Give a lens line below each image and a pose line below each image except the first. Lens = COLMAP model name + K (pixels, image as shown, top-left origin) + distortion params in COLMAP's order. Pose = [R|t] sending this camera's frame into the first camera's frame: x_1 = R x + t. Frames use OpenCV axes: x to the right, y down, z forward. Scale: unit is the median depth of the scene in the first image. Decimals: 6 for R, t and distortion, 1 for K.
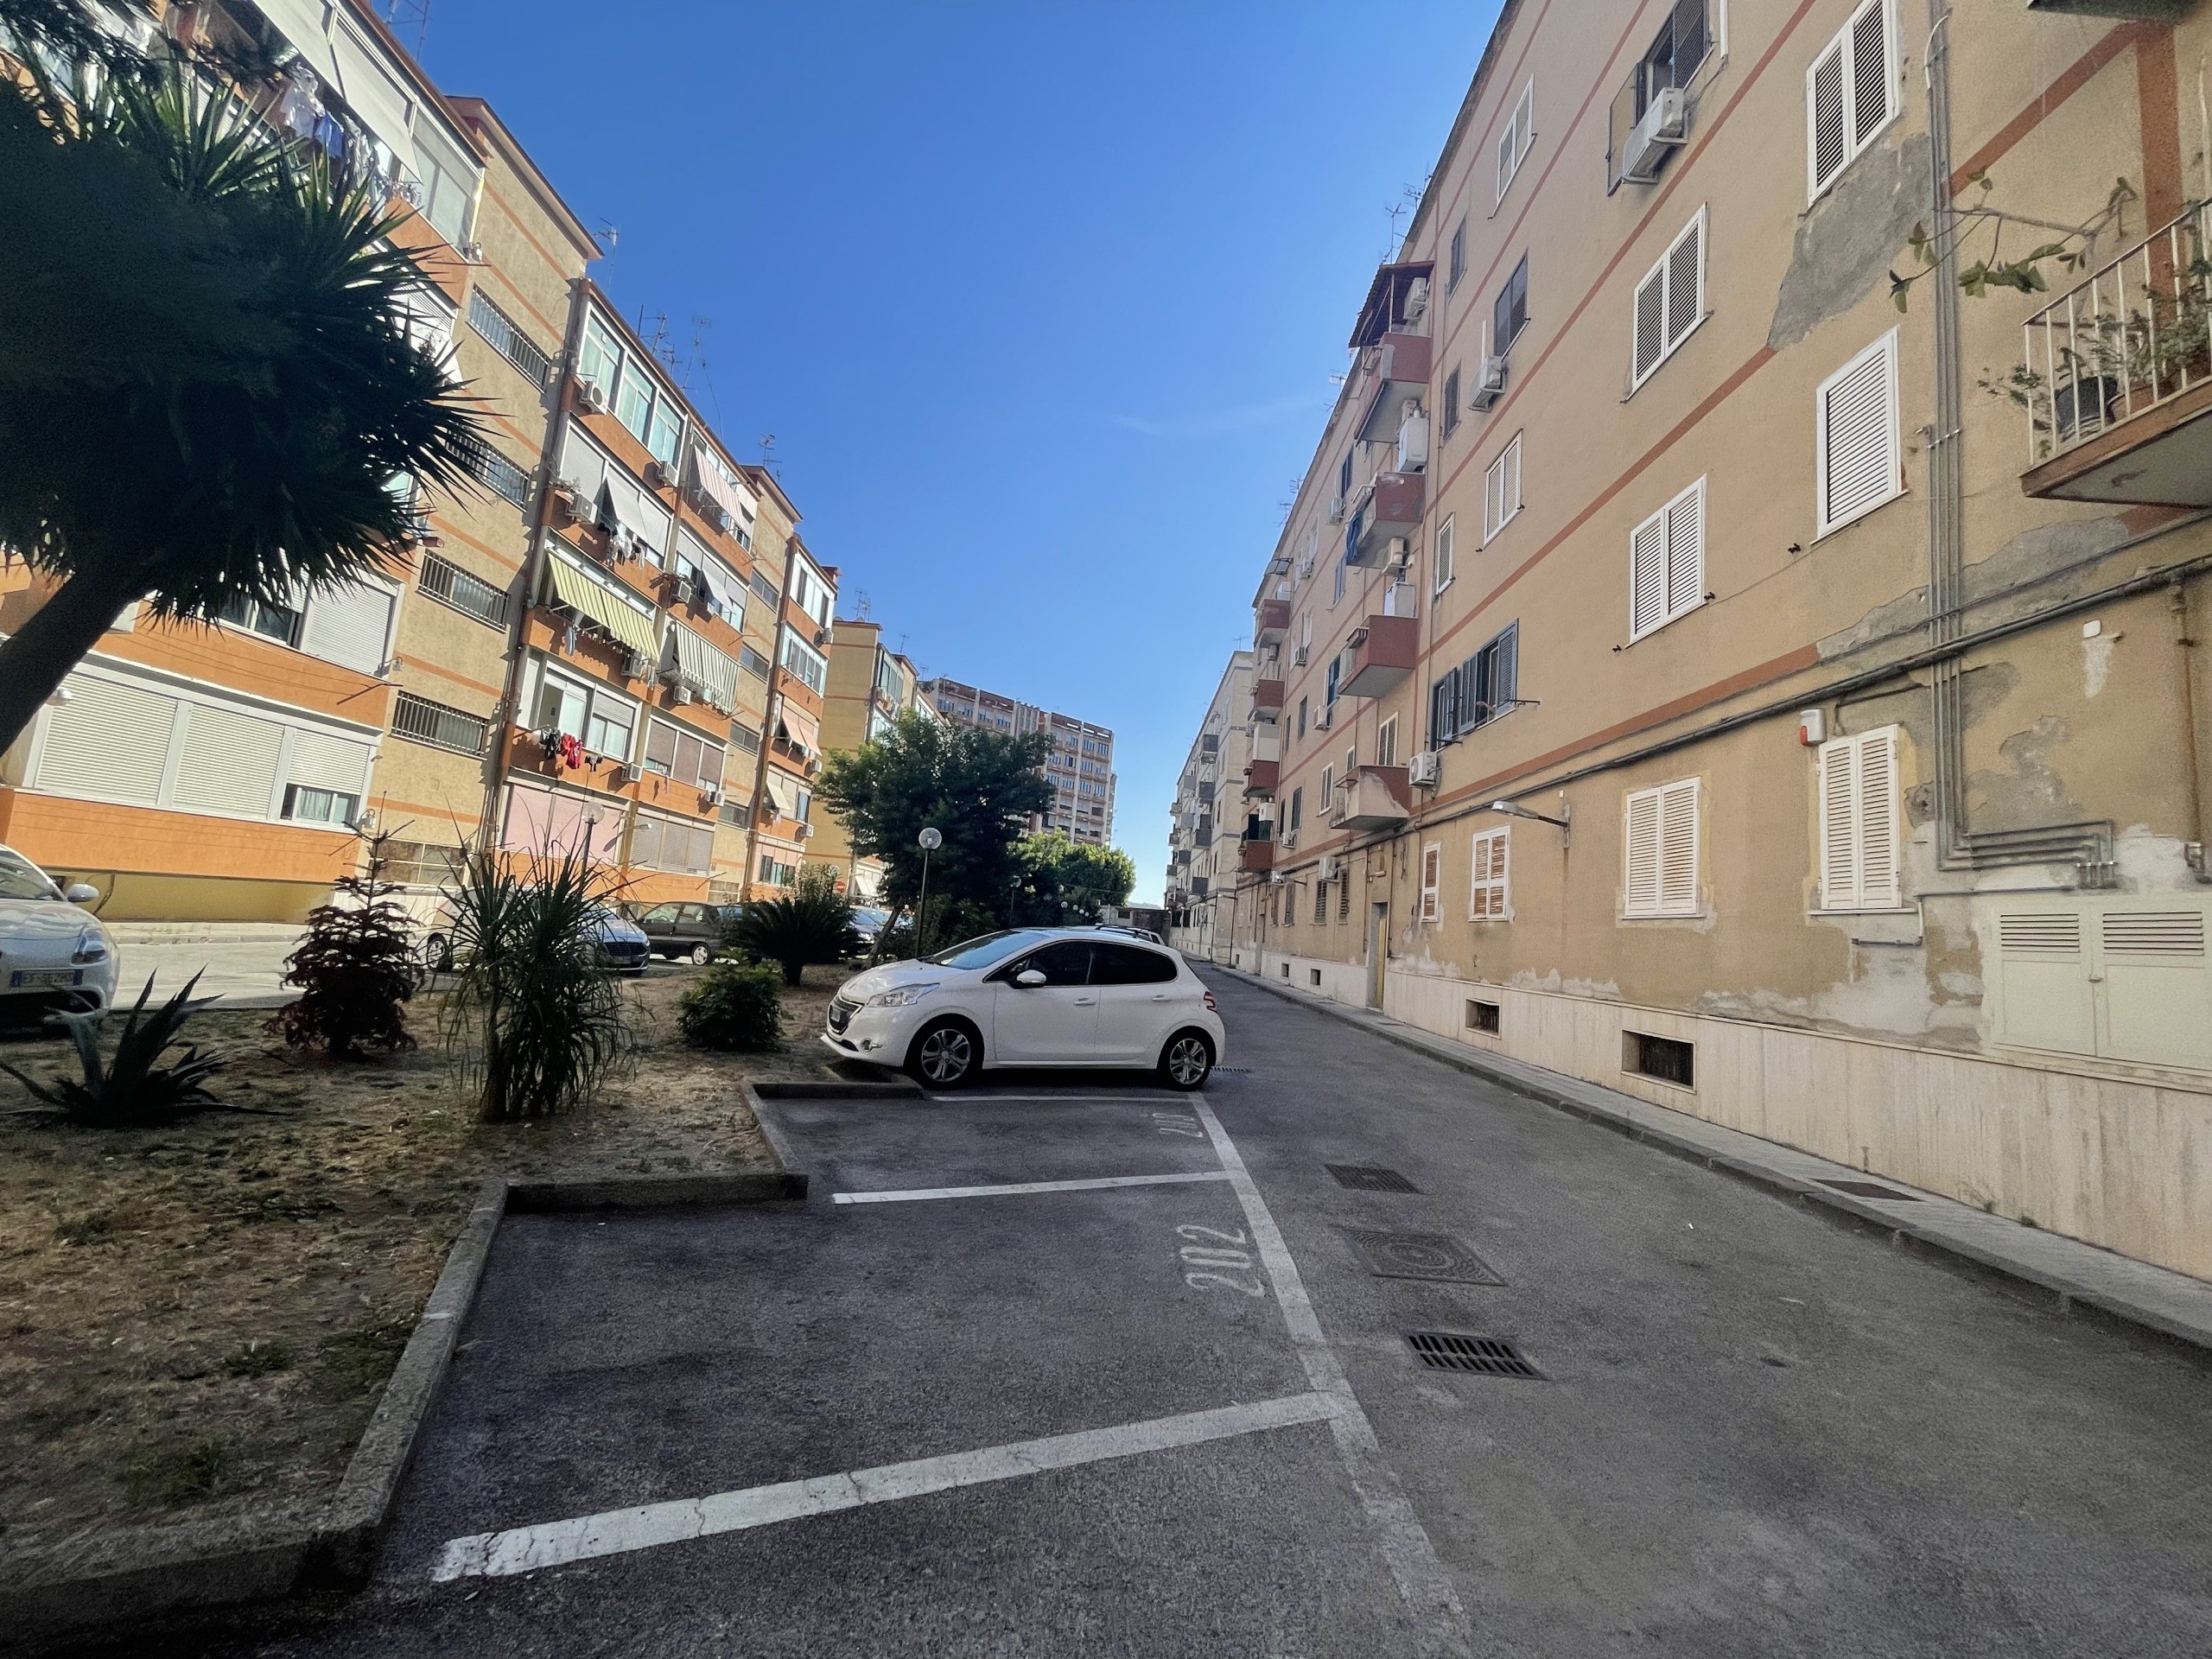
lens RADIAL K [[884.3, 0, 1099.7], [0, 884.3, 828.5], [0, 0, 1]] dist [-0.004531, 0.000920]
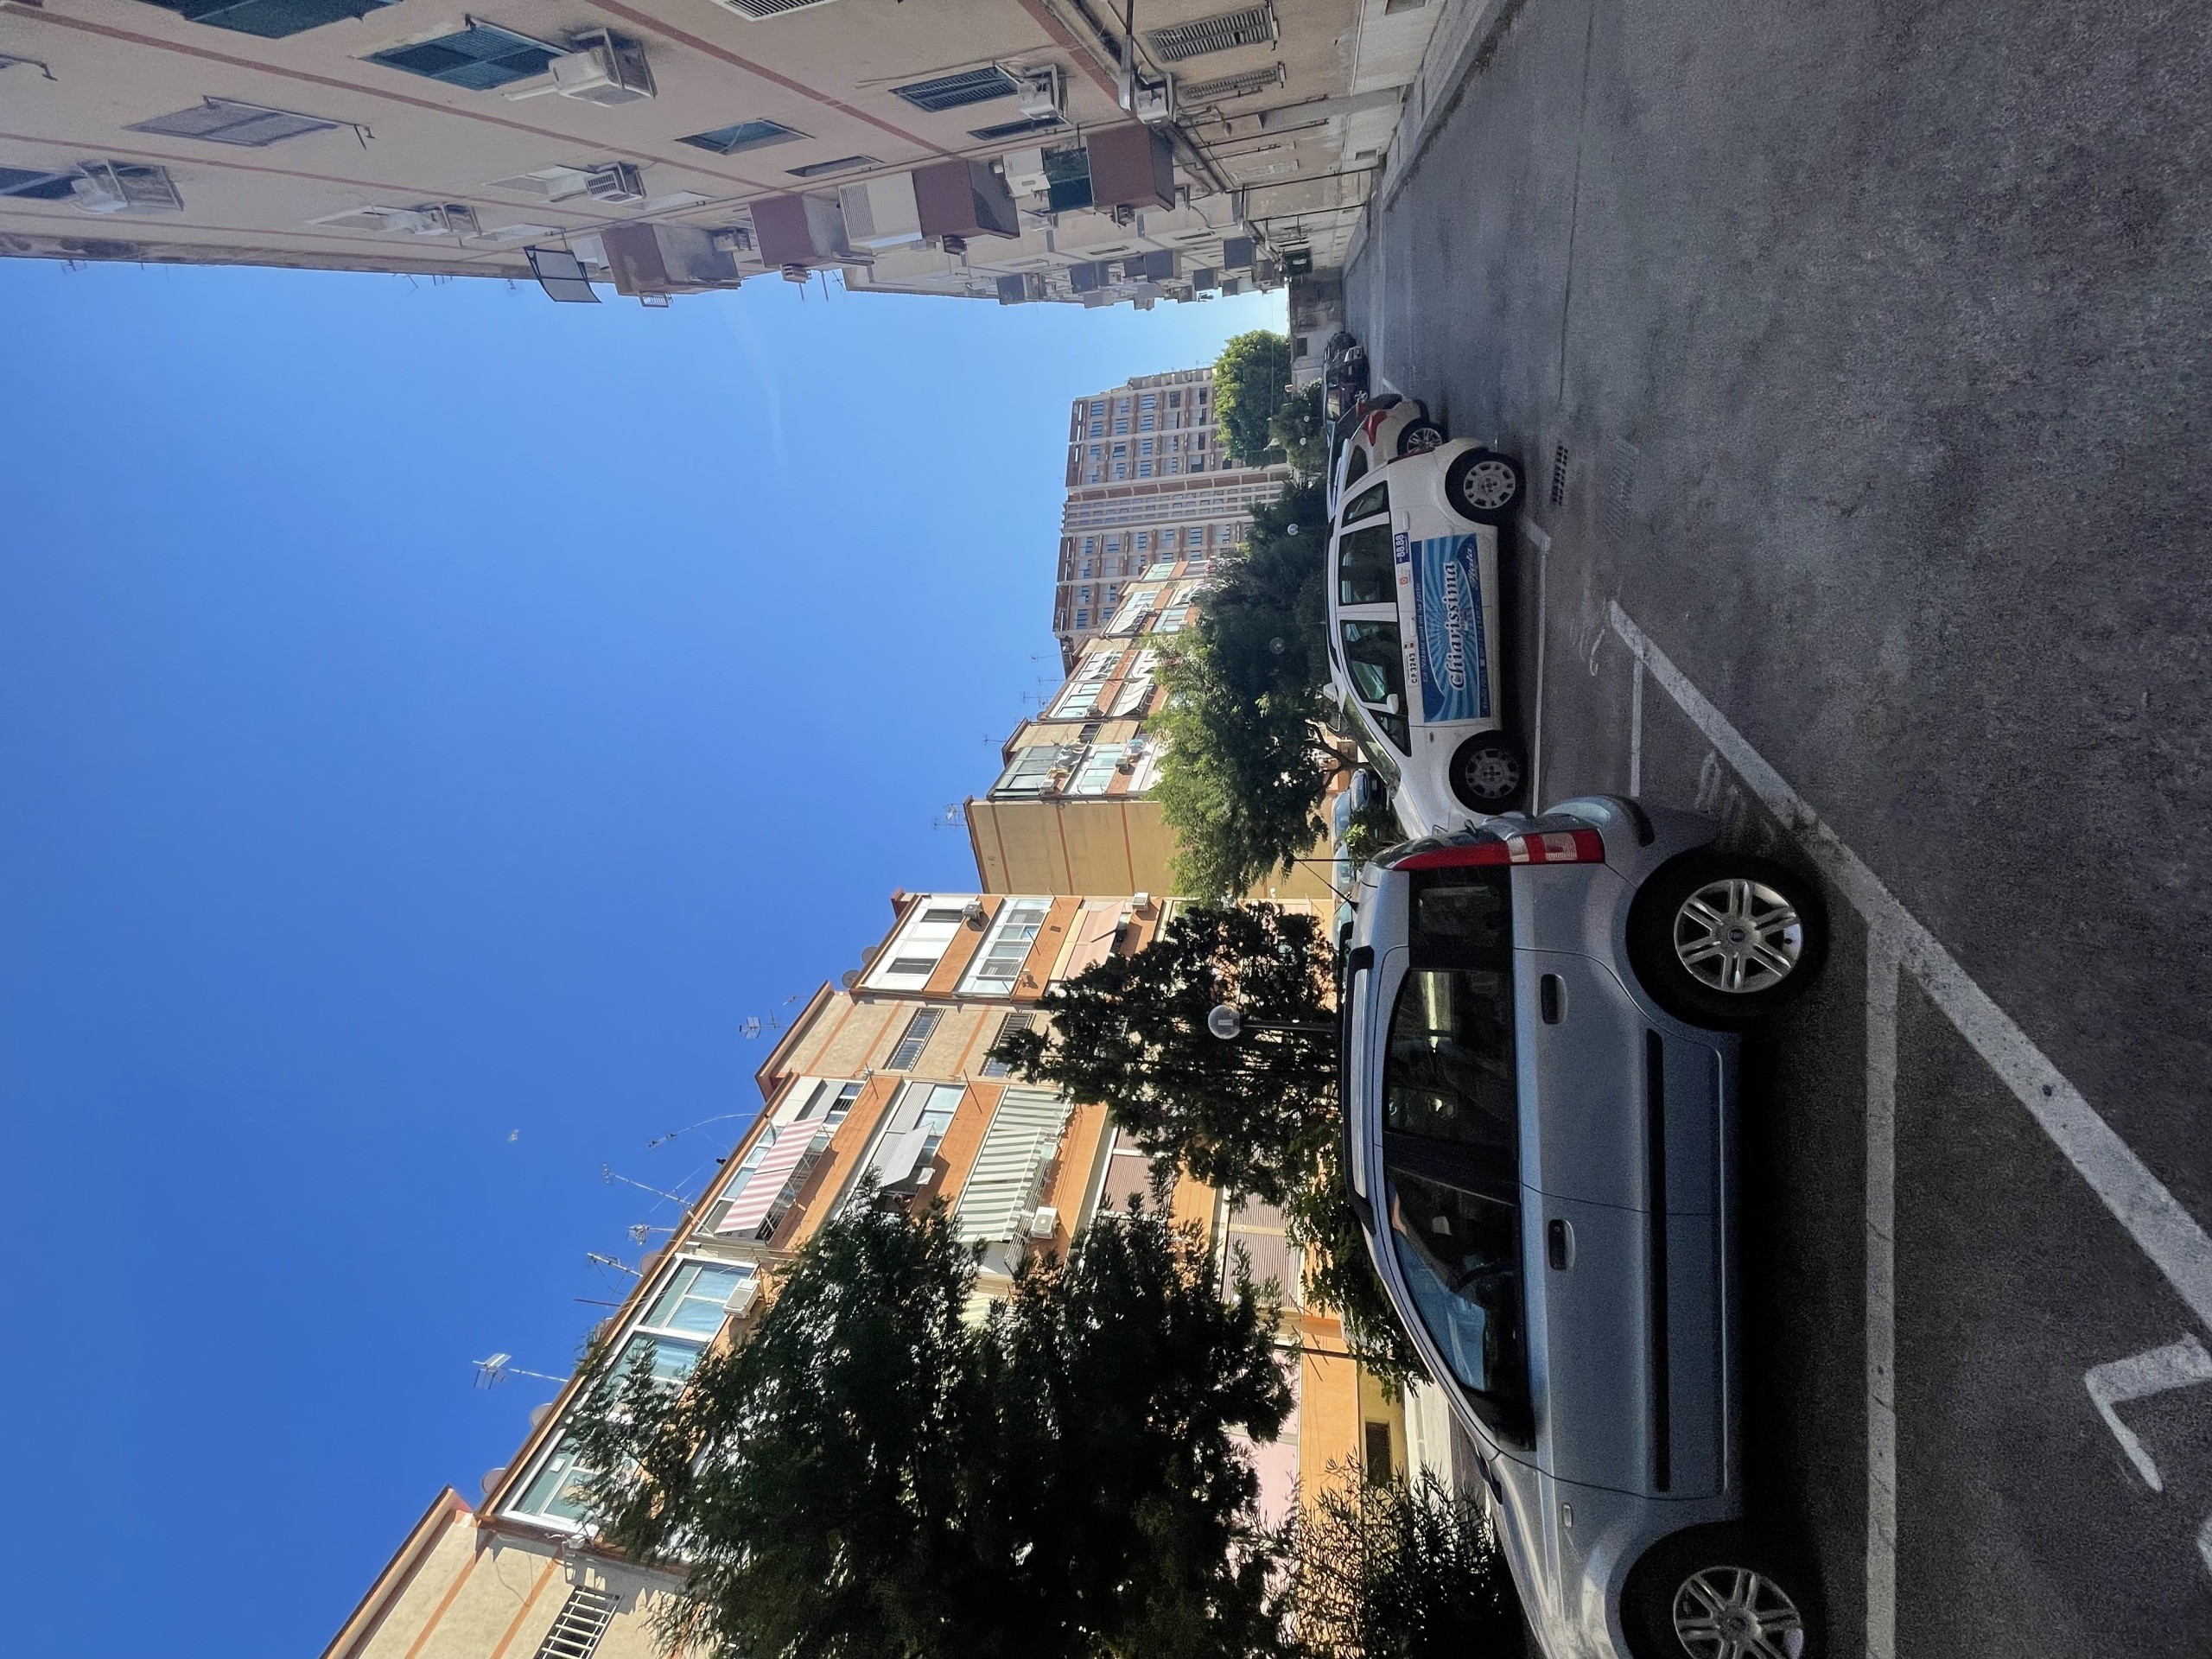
lens RADIAL K [[884.3, 0, 1107.2], [0, 884.3, 815.7], [0, 0, 1]] dist [-0.004531, 0.000920]
pose [[-0.201330, -0.879842, -0.430516, 0.069014], [0.974282, -0.134466, -0.180815, 0.045449], [0.101199, -0.455847, 0.884286, 0.368359]]
